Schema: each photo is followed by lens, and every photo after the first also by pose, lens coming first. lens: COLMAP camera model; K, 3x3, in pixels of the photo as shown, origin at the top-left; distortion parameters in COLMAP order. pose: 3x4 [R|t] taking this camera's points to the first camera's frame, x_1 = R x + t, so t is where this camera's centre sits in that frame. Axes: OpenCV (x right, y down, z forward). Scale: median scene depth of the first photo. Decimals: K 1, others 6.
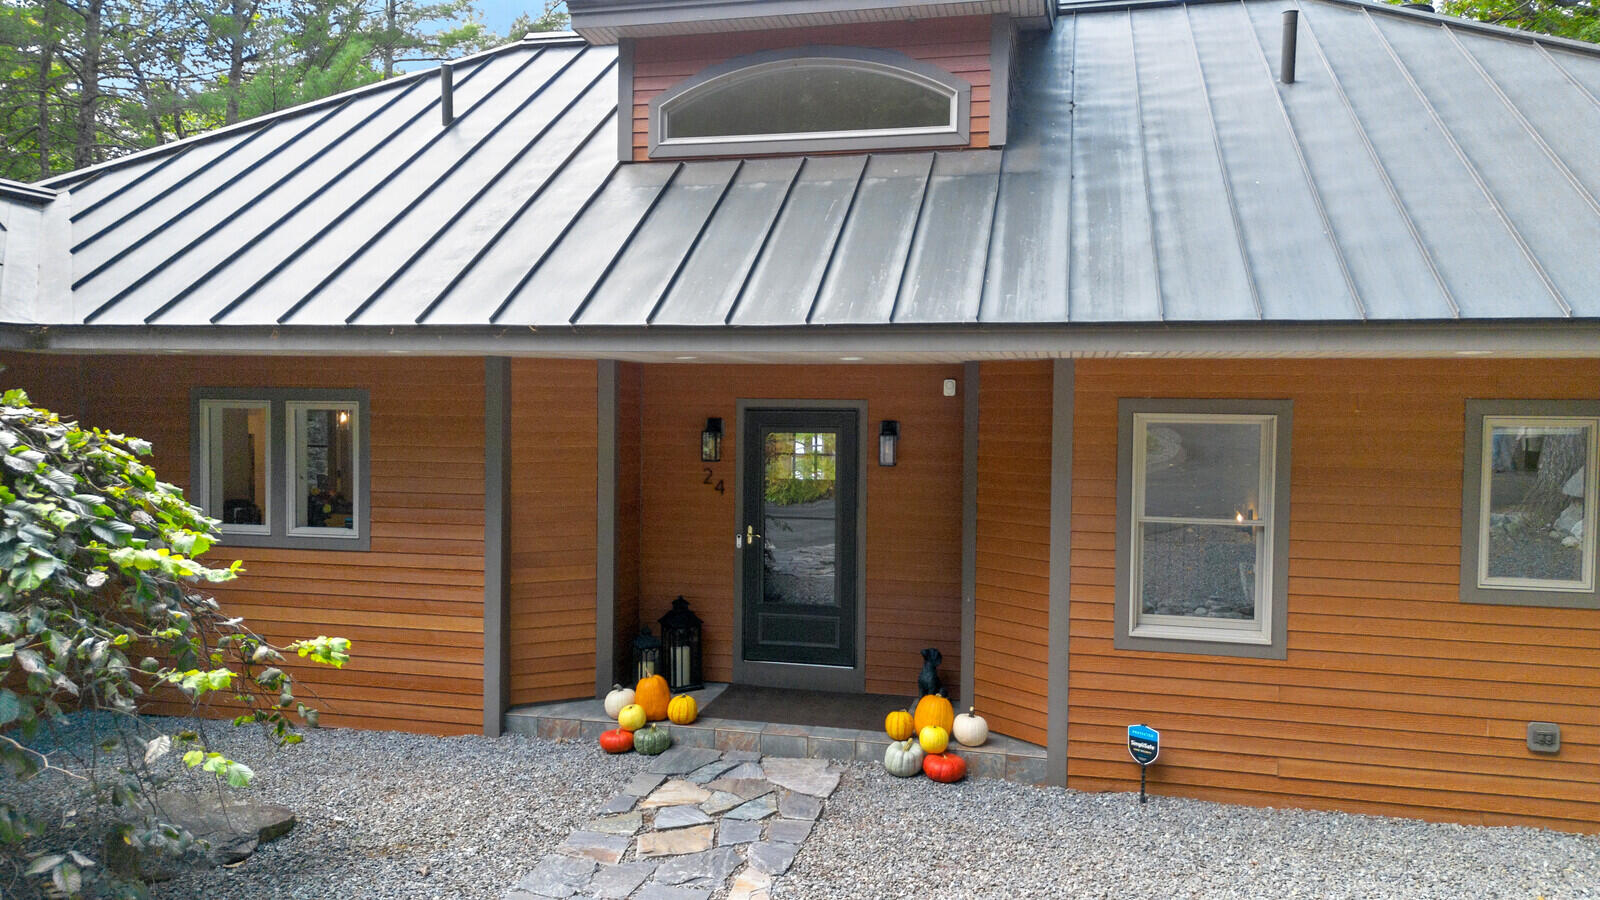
lens RADIAL K [[1125.0, 0, 800.0], [0, 1125.0, 450.0], [0, 0, 1]] dist [0.088949, -0.096704]
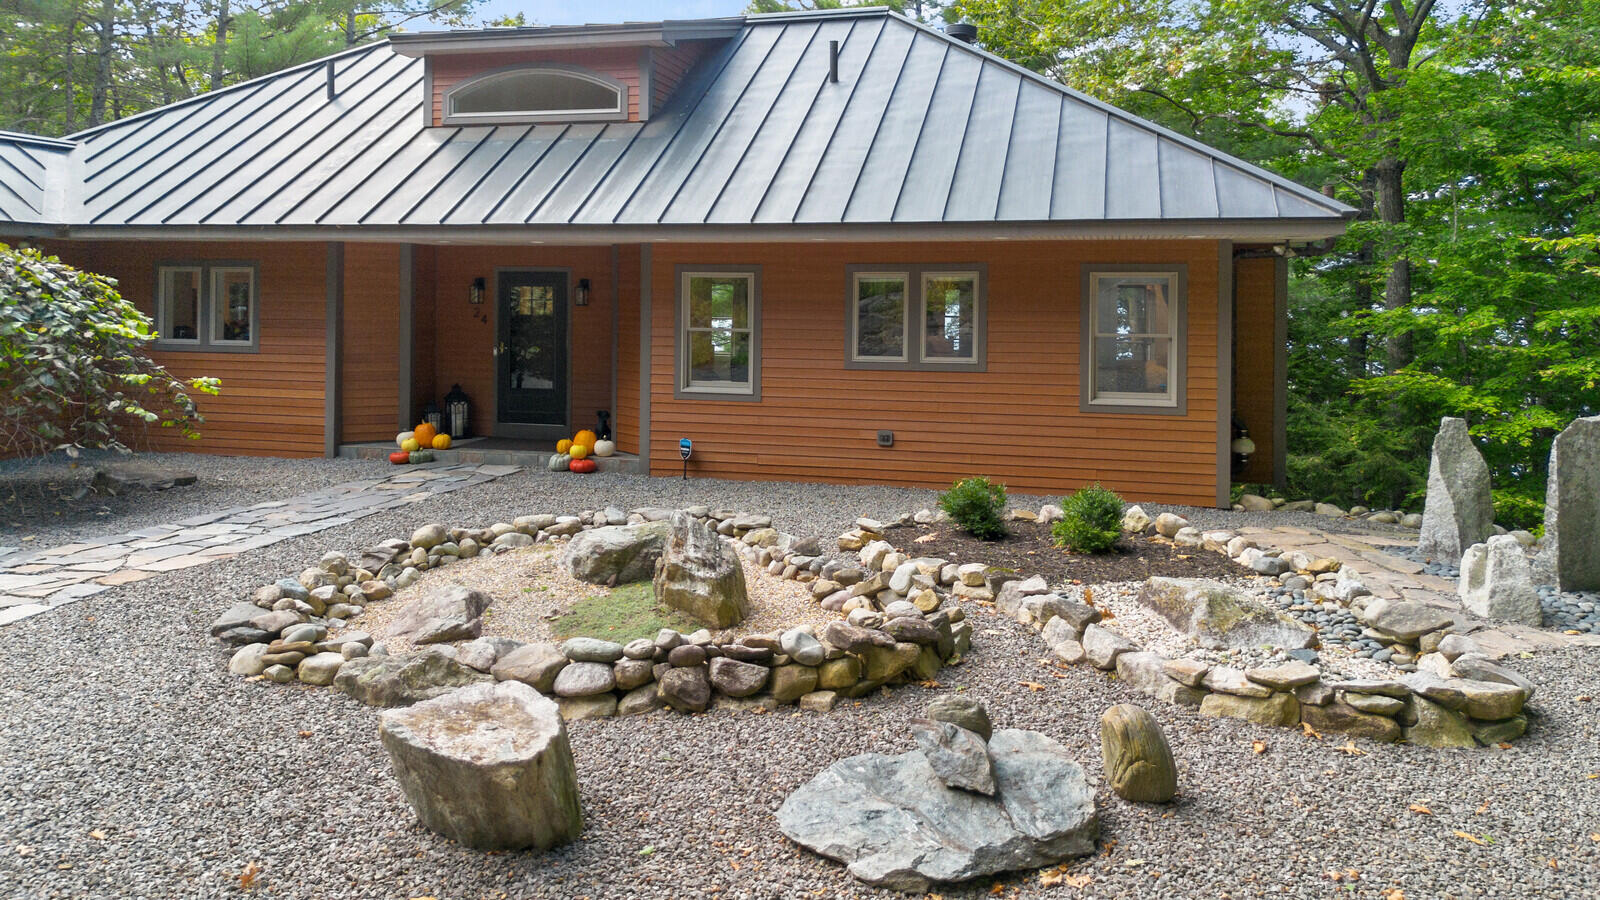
lens RADIAL K [[1174.0, 0, 803.9], [0, 1174.0, 311.2], [0, 0, 1]] dist [0.027189, -0.000468]
pose [[0.999629, -0.004141, -0.026929, 0.482157], [0.003449, 0.999664, -0.025685, 0.085972], [0.027026, 0.025583, 0.999307, -0.729442]]
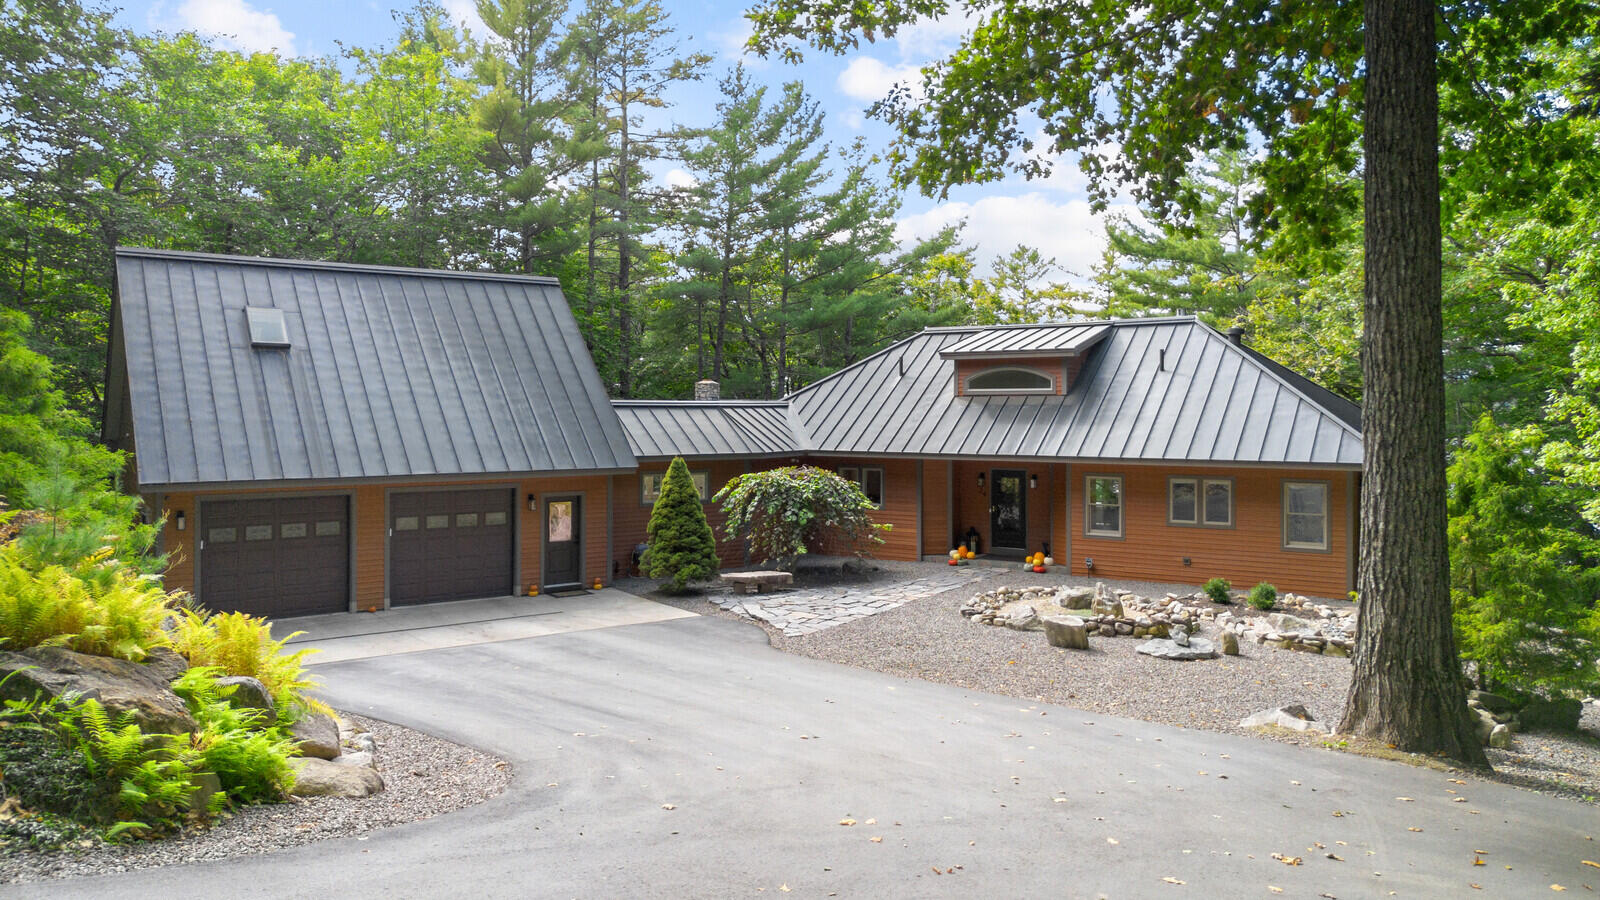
lens RADIAL K [[1146.7, 0, 801.8], [0, 1146.7, 424.5], [0, 0, 1]] dist [0.098282, -0.133196]
pose [[0.947168, -0.006133, -0.320680, 0.572560], [-0.002755, 0.999625, -0.027255, -0.087488], [0.320727, 0.026699, 0.946795, -2.698555]]
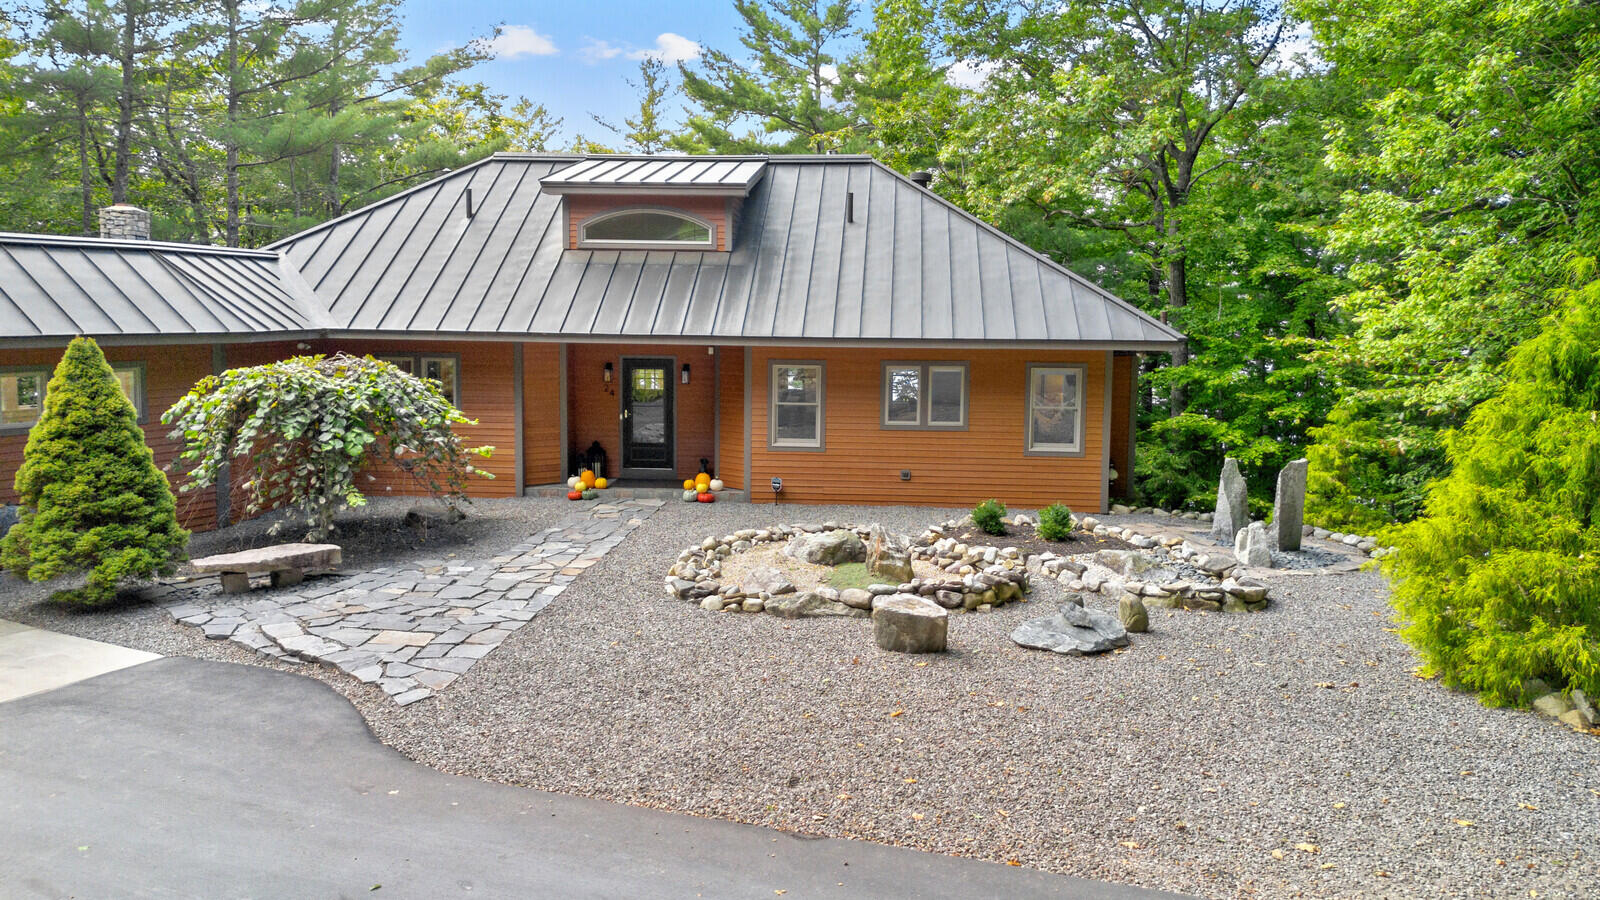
lens RADIAL K [[1136.2, 0, 833.4], [0, 1136.2, 407.3], [0, 0, 1]] dist [0.074352, -0.067992]
pose [[0.985445, -0.014530, 0.169372, -0.023740], [0.005890, 0.998660, 0.051409, -0.061964], [-0.169892, -0.049663, 0.984211, -1.552288]]
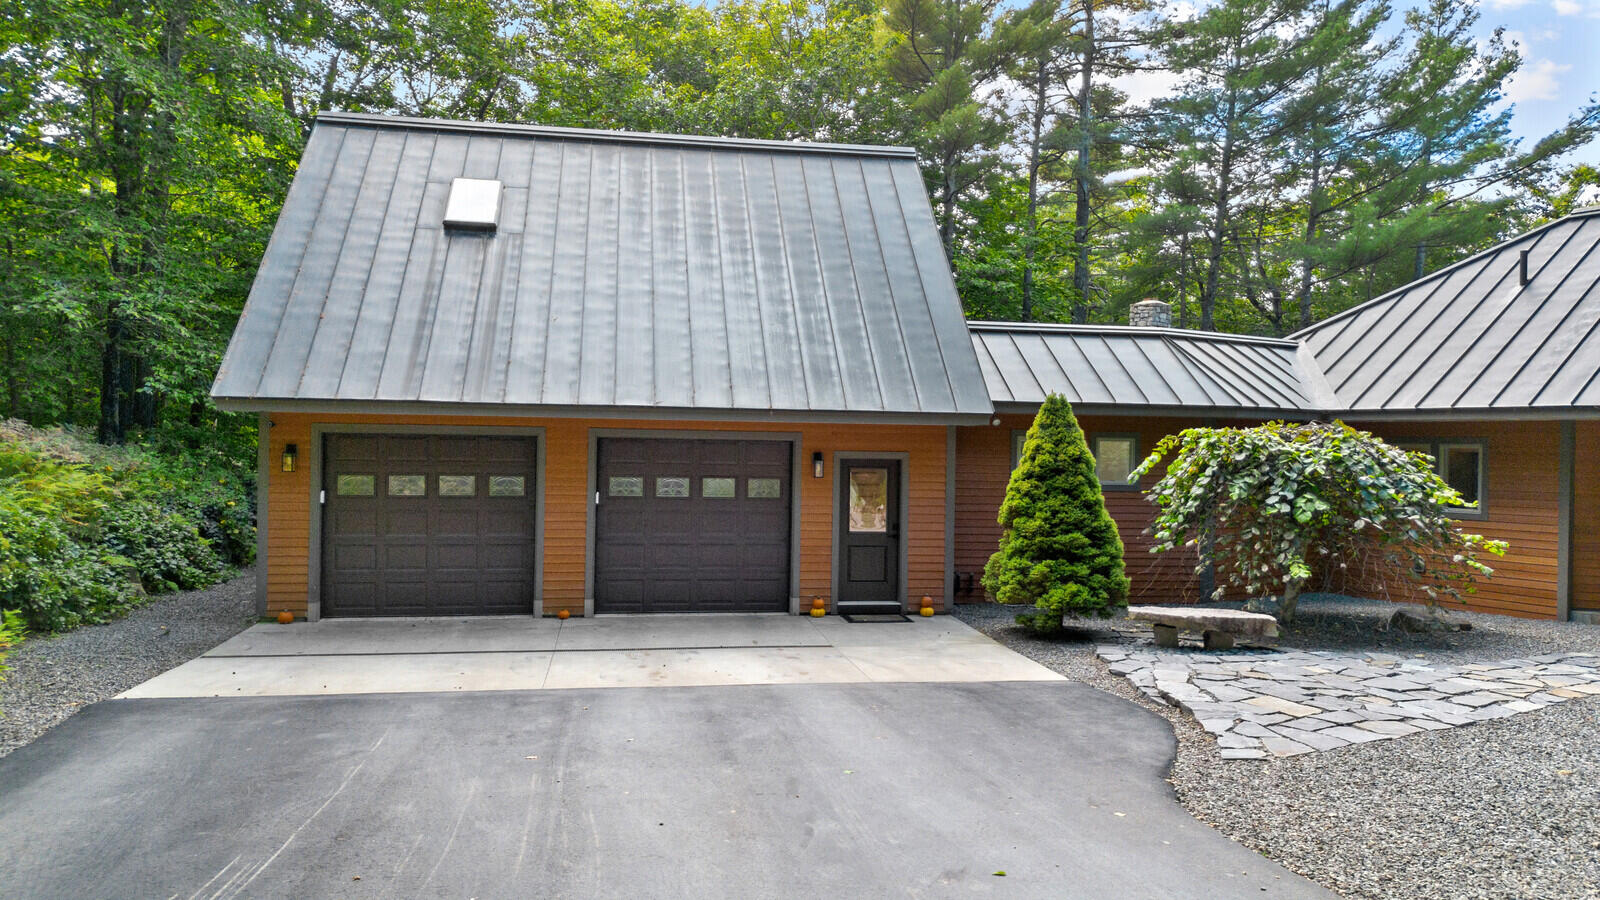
lens RADIAL K [[1125.0, 0, 800.0], [0, 1125.0, 450.0], [0, 0, 1]] dist [0.088949, -0.096704]
pose [[0.710711, 0.001652, -0.703482, 0.175090], [-0.037528, 0.998662, -0.035568, 0.086763], [0.702482, 0.051679, 0.709823, -1.300615]]
